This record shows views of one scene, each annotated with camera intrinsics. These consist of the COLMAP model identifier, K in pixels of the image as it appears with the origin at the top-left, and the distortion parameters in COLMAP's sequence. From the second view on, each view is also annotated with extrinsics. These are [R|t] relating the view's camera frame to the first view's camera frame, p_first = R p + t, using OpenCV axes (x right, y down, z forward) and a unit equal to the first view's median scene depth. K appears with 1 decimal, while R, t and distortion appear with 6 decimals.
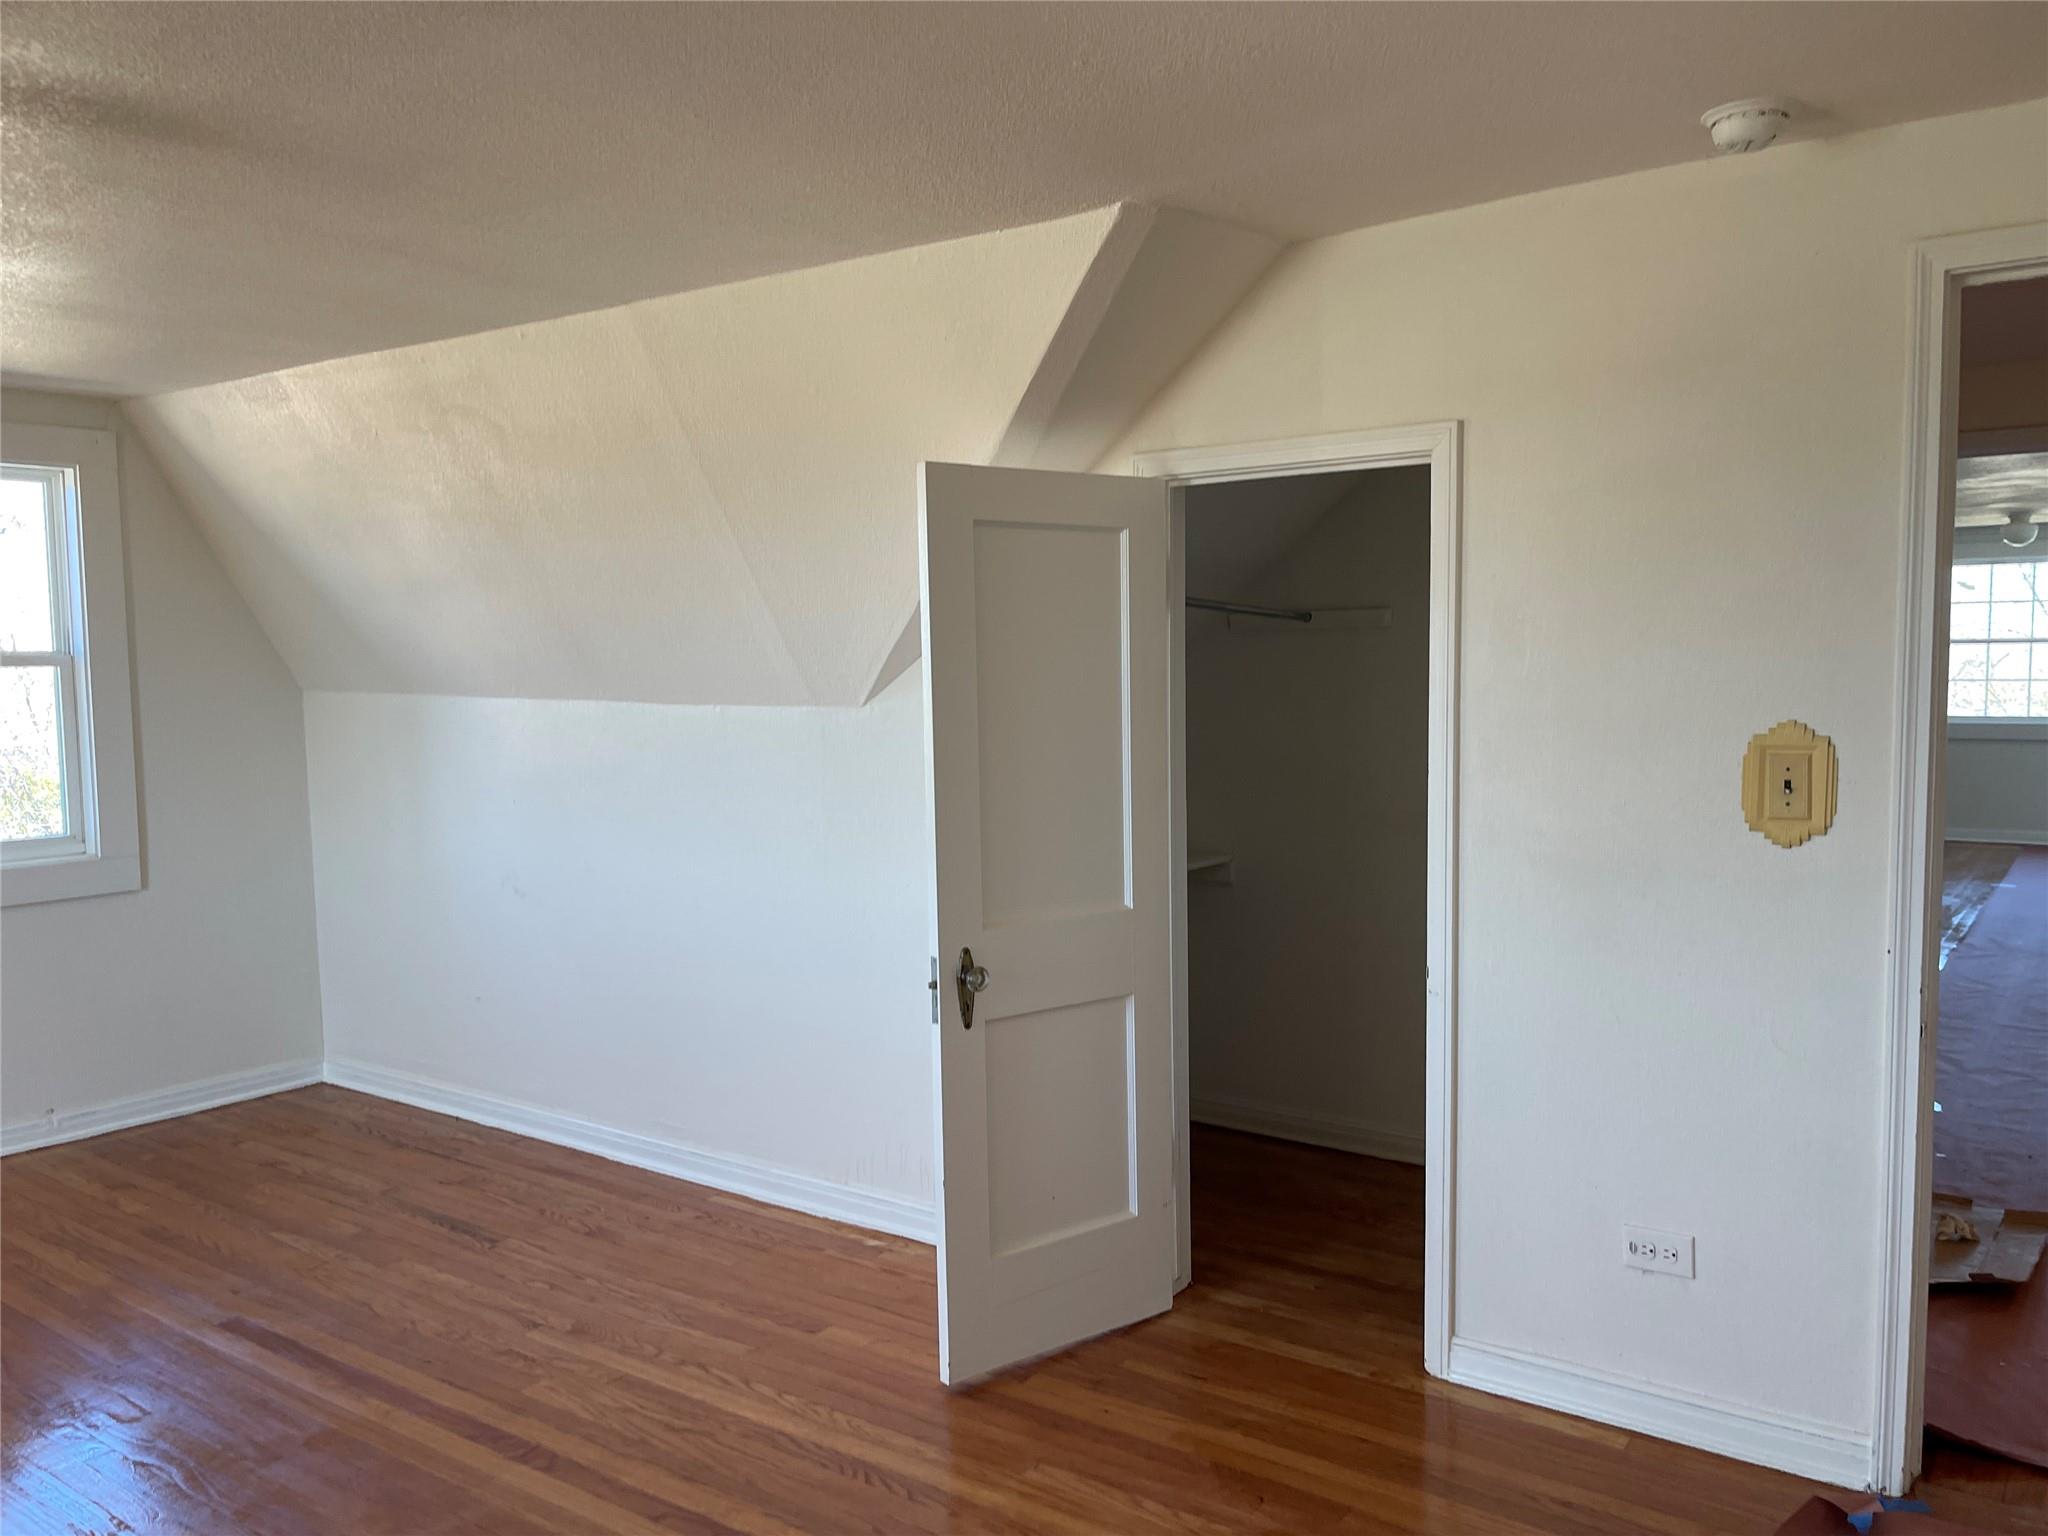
lens RADIAL K [[1533.2, 0, 1020.9], [0, 1533.2, 777.0], [0, 0, 1]] dist [0.081064, -0.115227]
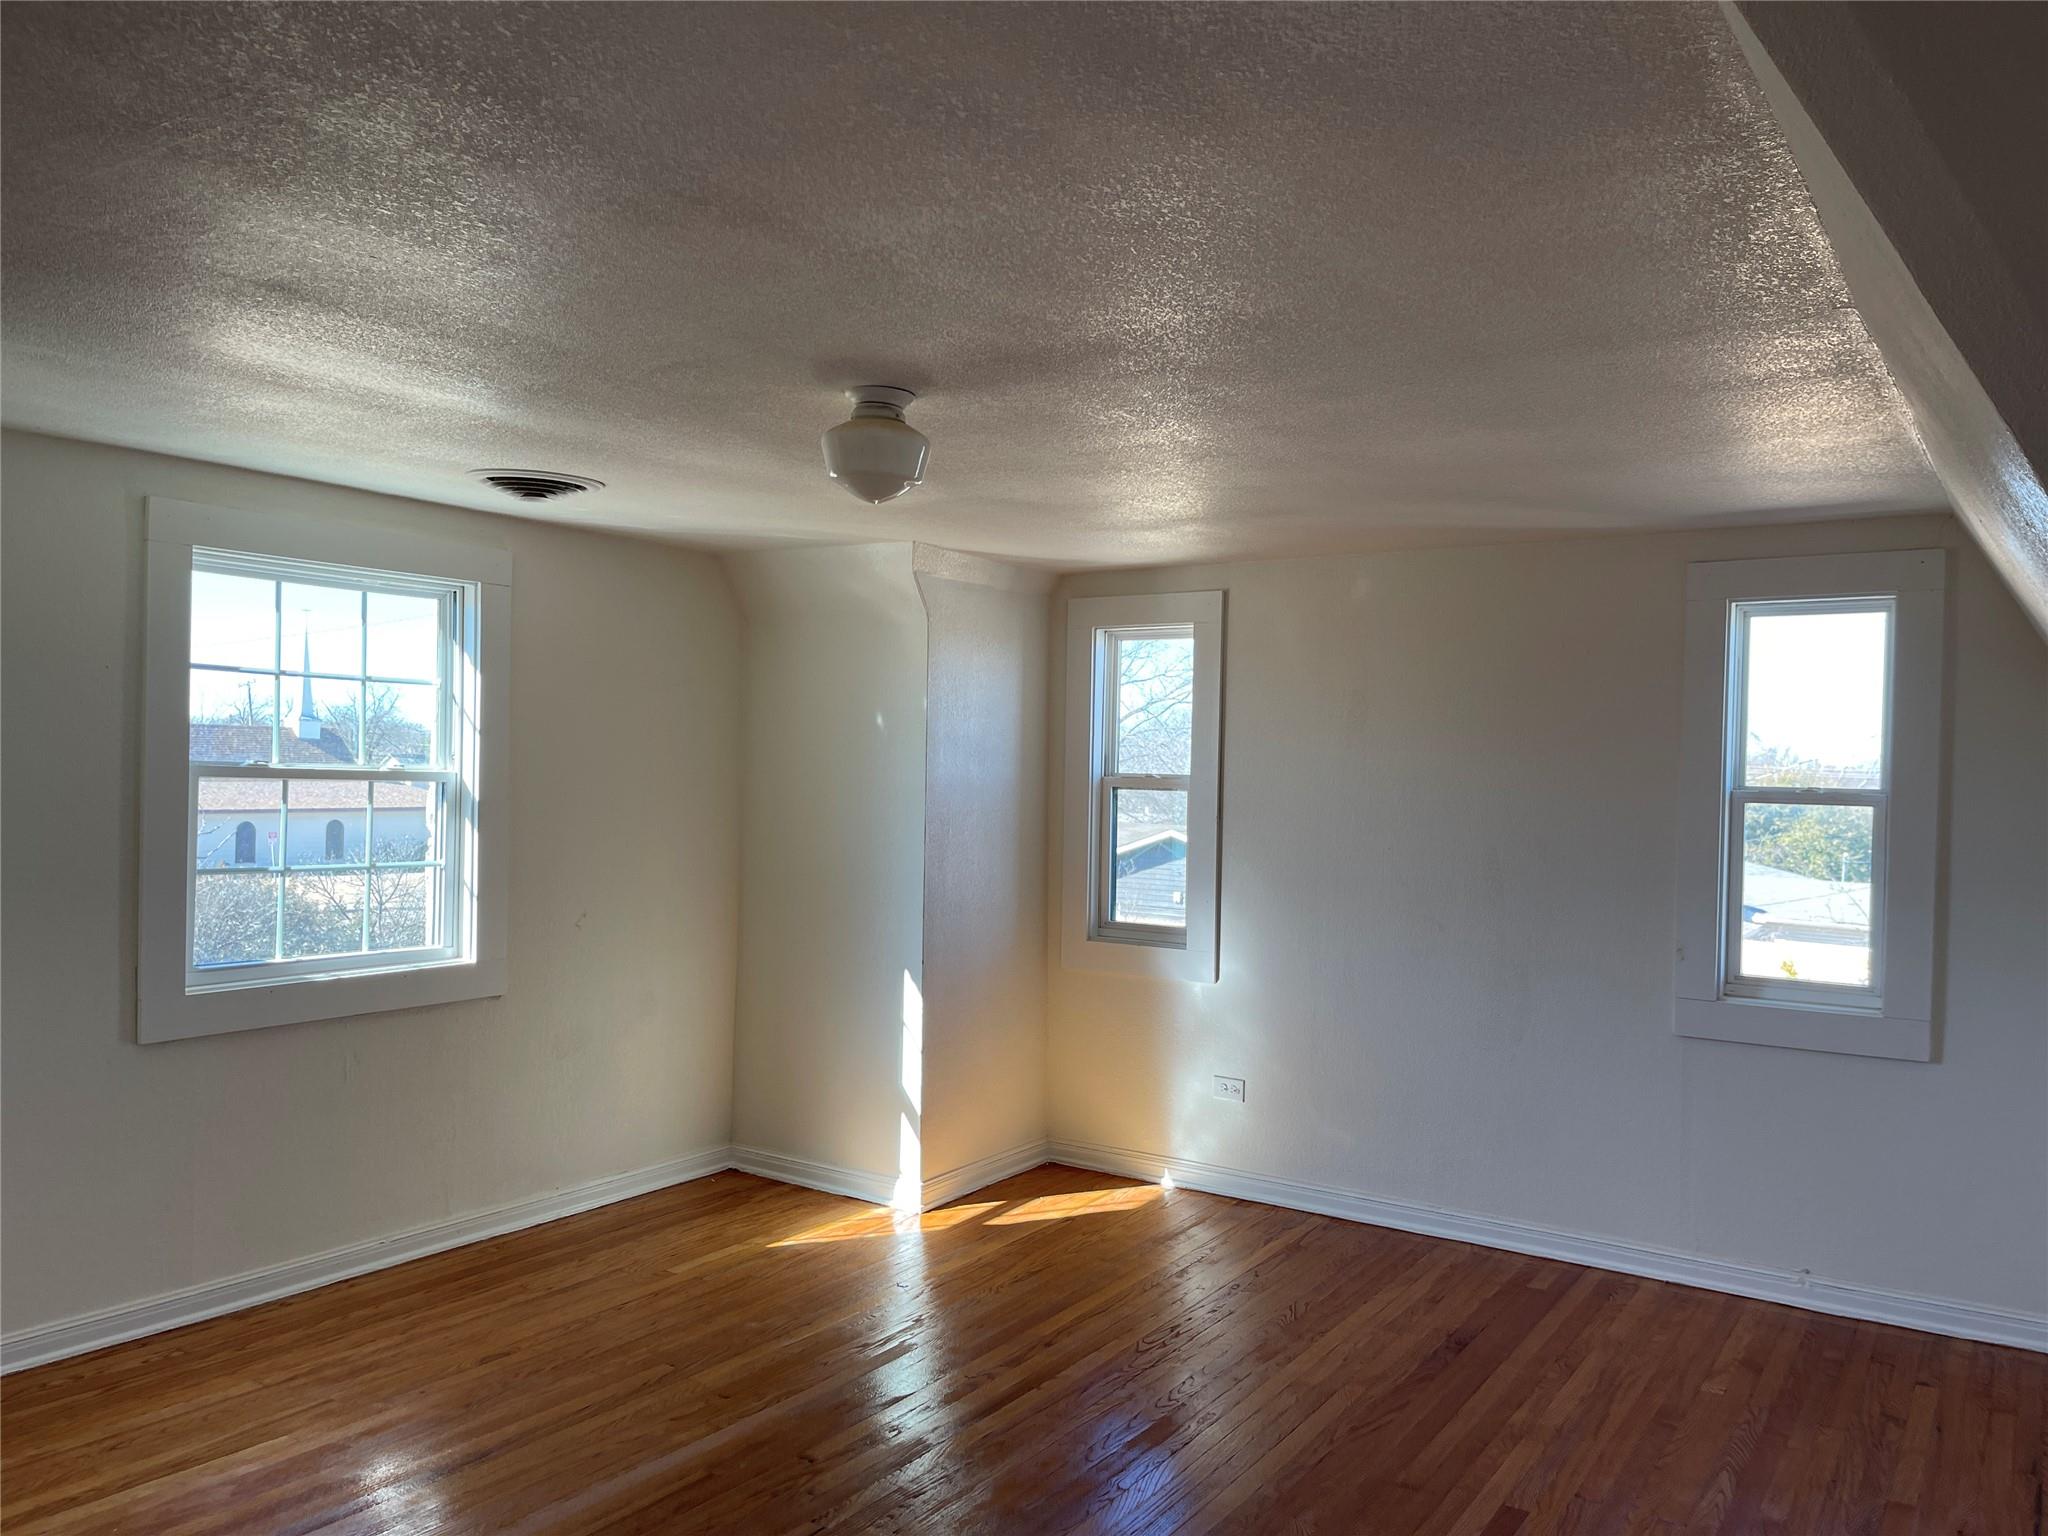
lens RADIAL K [[1533.2, 0, 1020.9], [0, 1533.2, 777.0], [0, 0, 1]] dist [0.081064, -0.115227]
pose [[0.038770, 0.025270, -0.998929, 0.321306], [-0.090565, 0.995655, 0.021672, -0.067520], [0.995136, 0.089627, 0.040891, 0.485414]]
